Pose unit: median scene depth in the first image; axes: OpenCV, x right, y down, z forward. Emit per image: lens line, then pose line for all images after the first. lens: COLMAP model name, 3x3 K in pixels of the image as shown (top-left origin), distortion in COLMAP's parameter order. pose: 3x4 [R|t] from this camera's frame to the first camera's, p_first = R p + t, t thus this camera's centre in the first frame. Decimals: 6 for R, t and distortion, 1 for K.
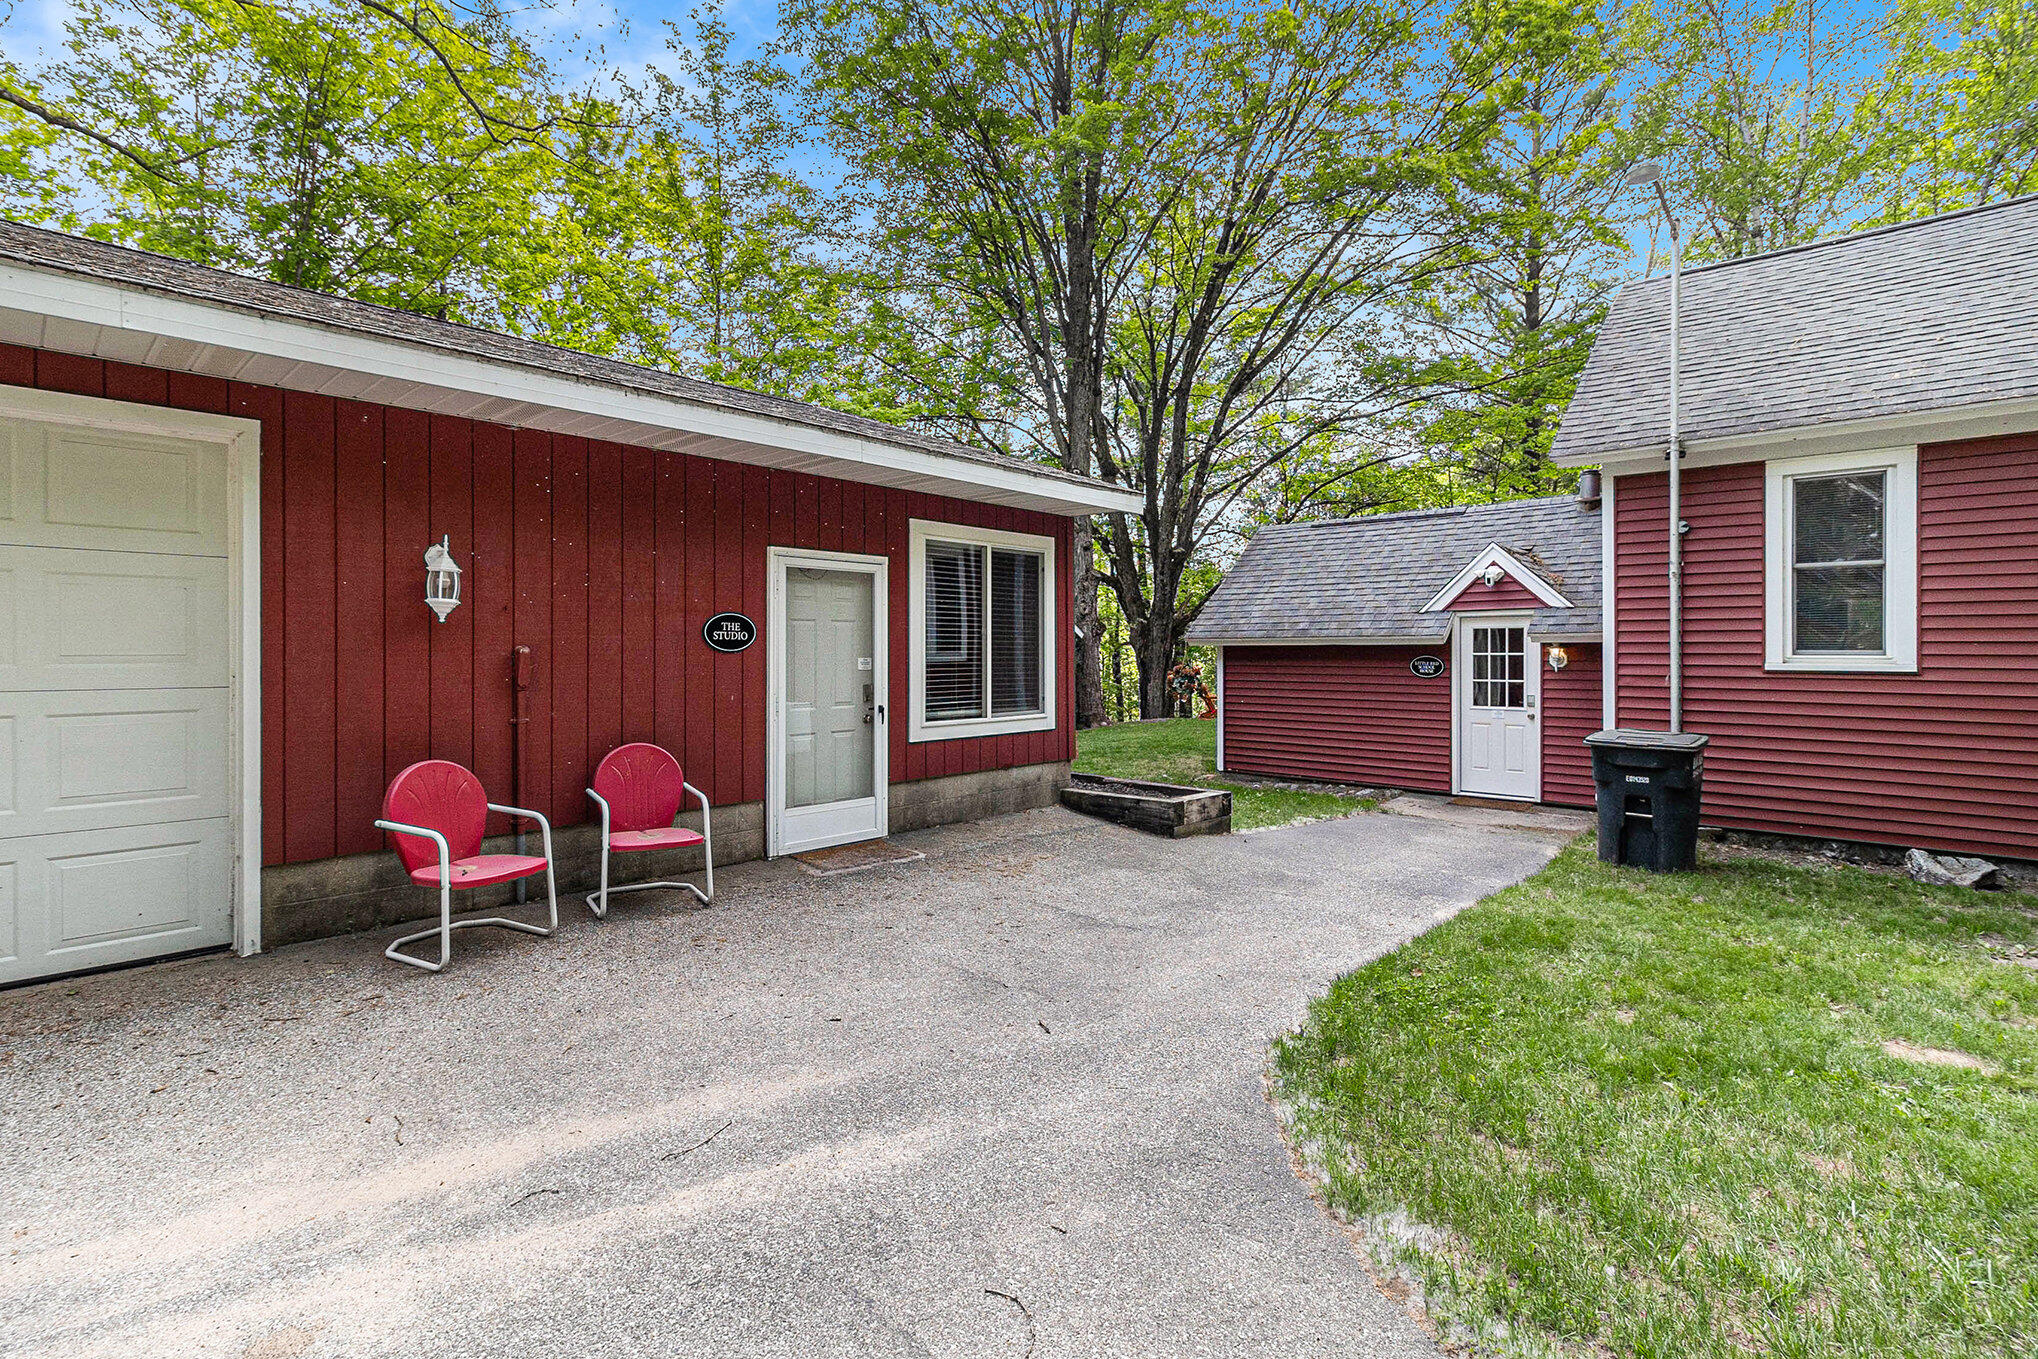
lens RADIAL K [[947.2, 0, 1005.7], [0, 947.2, 643.4], [0, 0, 1]] dist [0.002408, -0.000397]
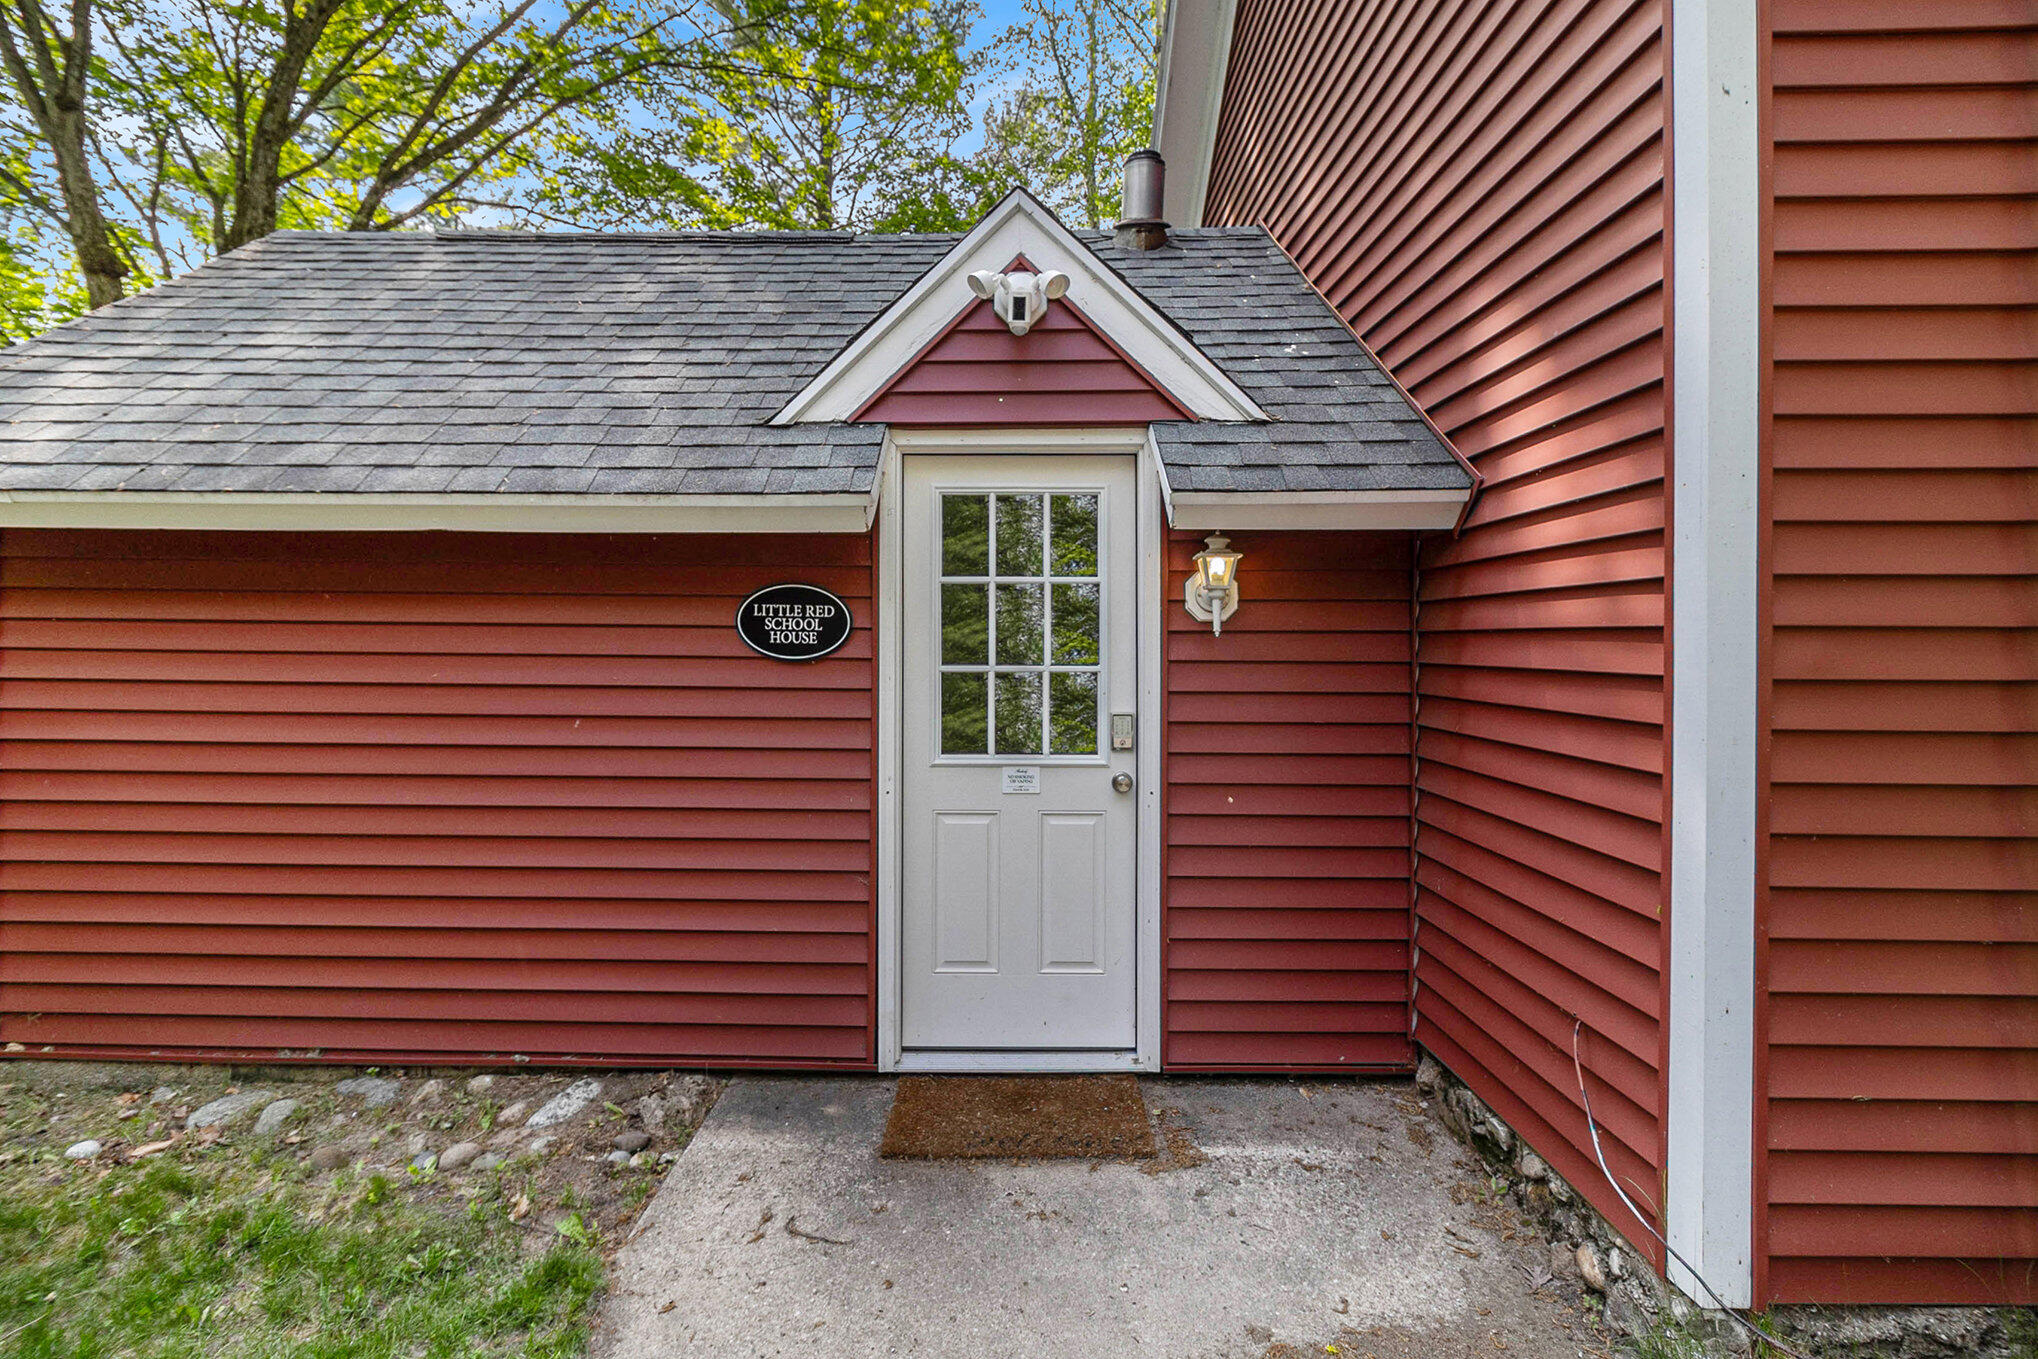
lens RADIAL K [[947.2, 0, 1005.7], [0, 947.2, 643.4], [0, 0, 1]] dist [0.002408, -0.000397]
pose [[0.737641, -0.001078, 0.675192, 0.385456], [-0.003538, 0.999979, 0.005462, 0.036497], [-0.675184, -0.006418, 0.737622, 0.960425]]
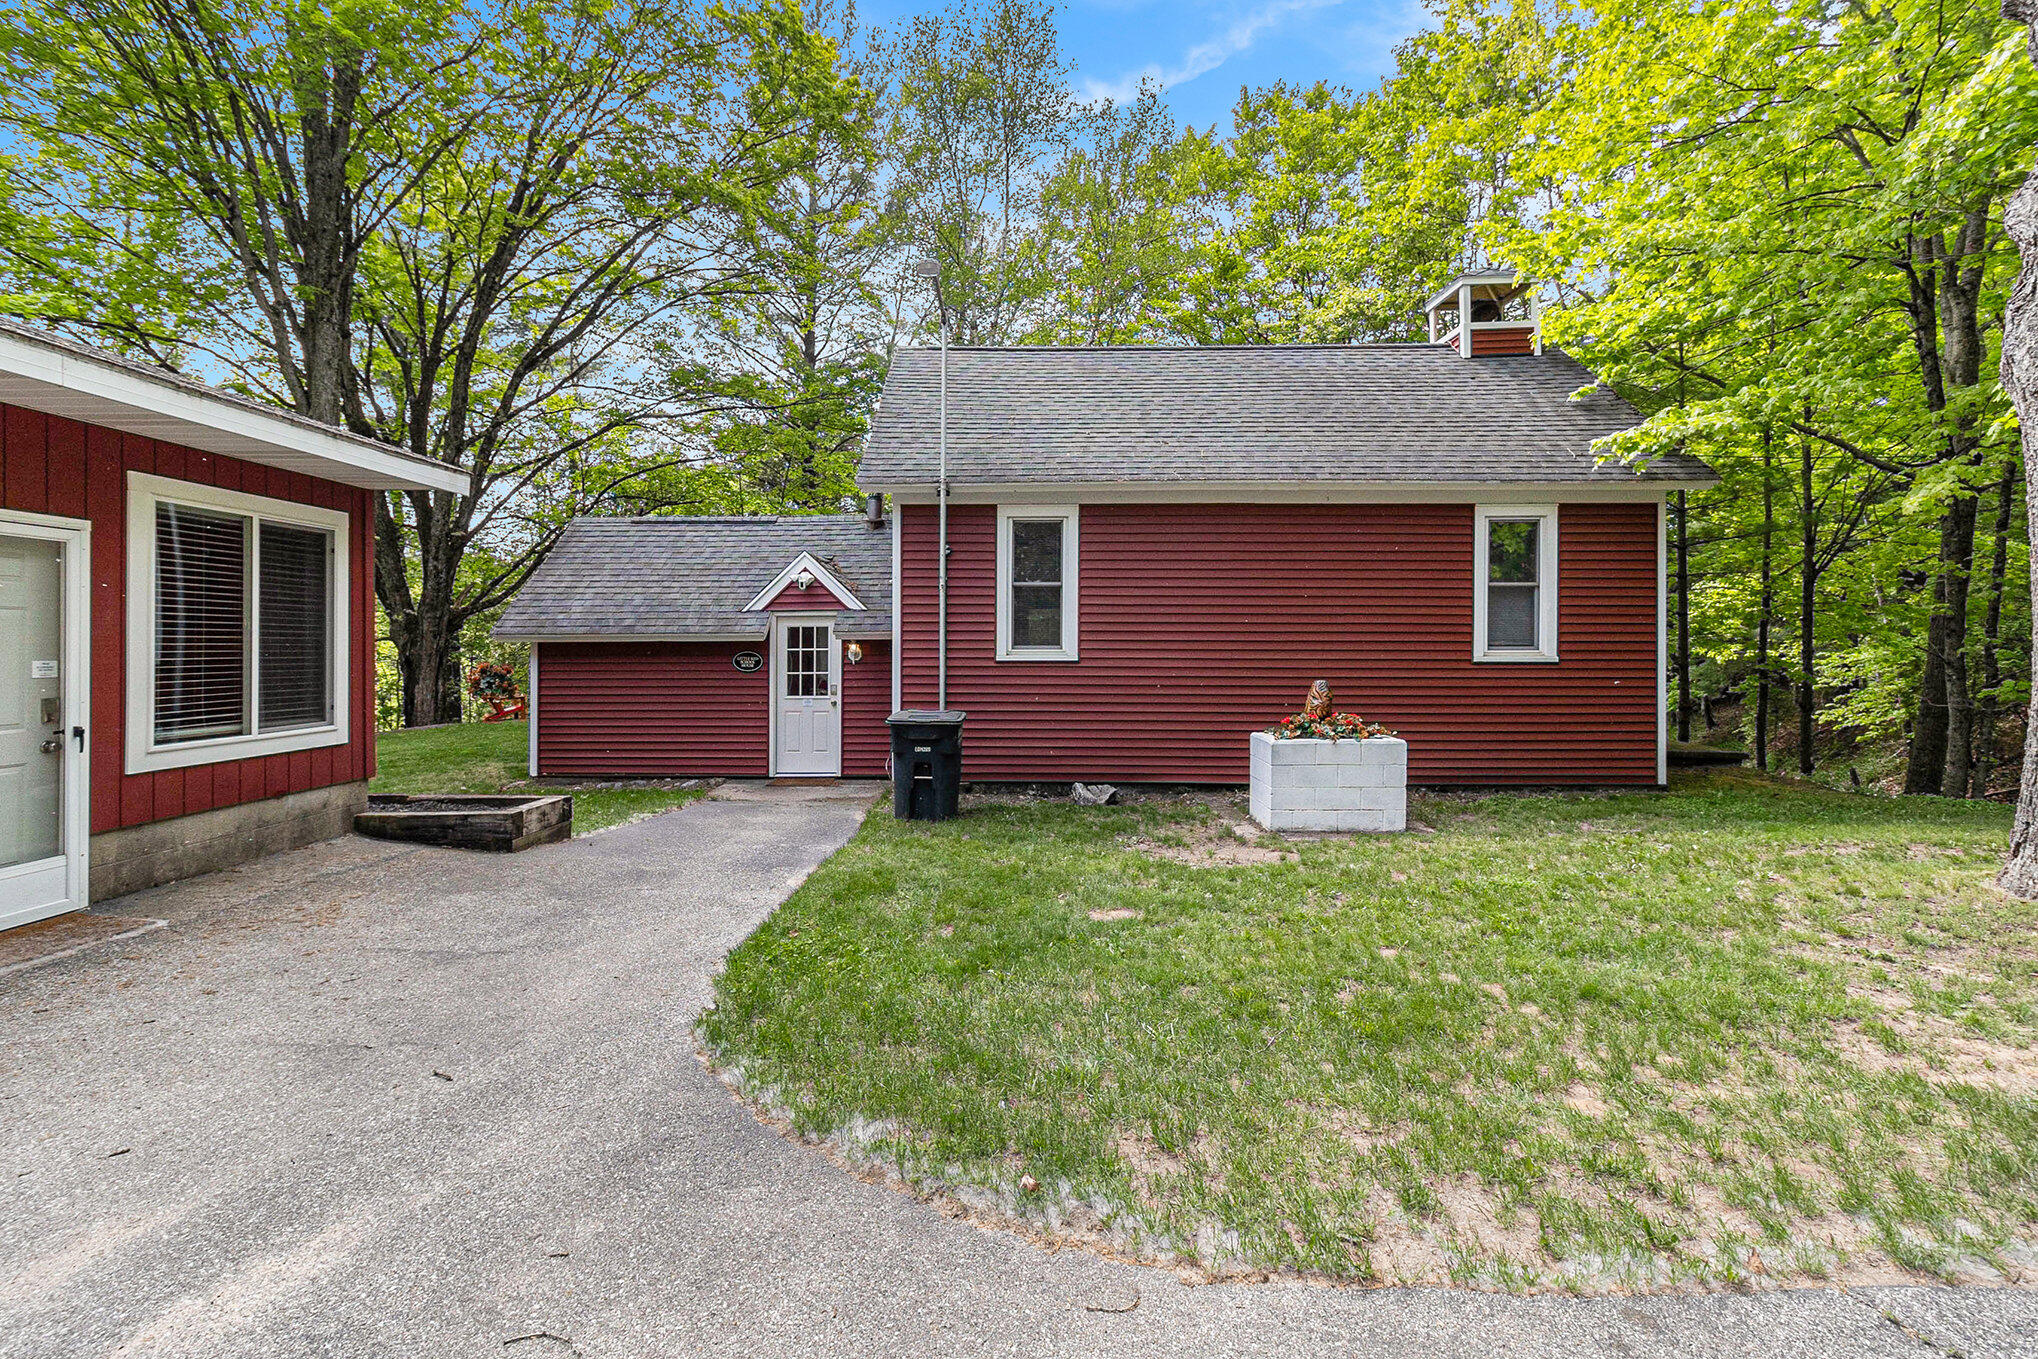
lens RADIAL K [[947.2, 0, 1005.7], [0, 947.2, 643.4], [0, 0, 1]] dist [0.002408, -0.000397]
pose [[0.744384, -0.001020, 0.667751, -0.076098], [-0.002460, 0.999988, 0.004270, -0.002111], [-0.667747, -0.004821, 0.744372, -0.004438]]
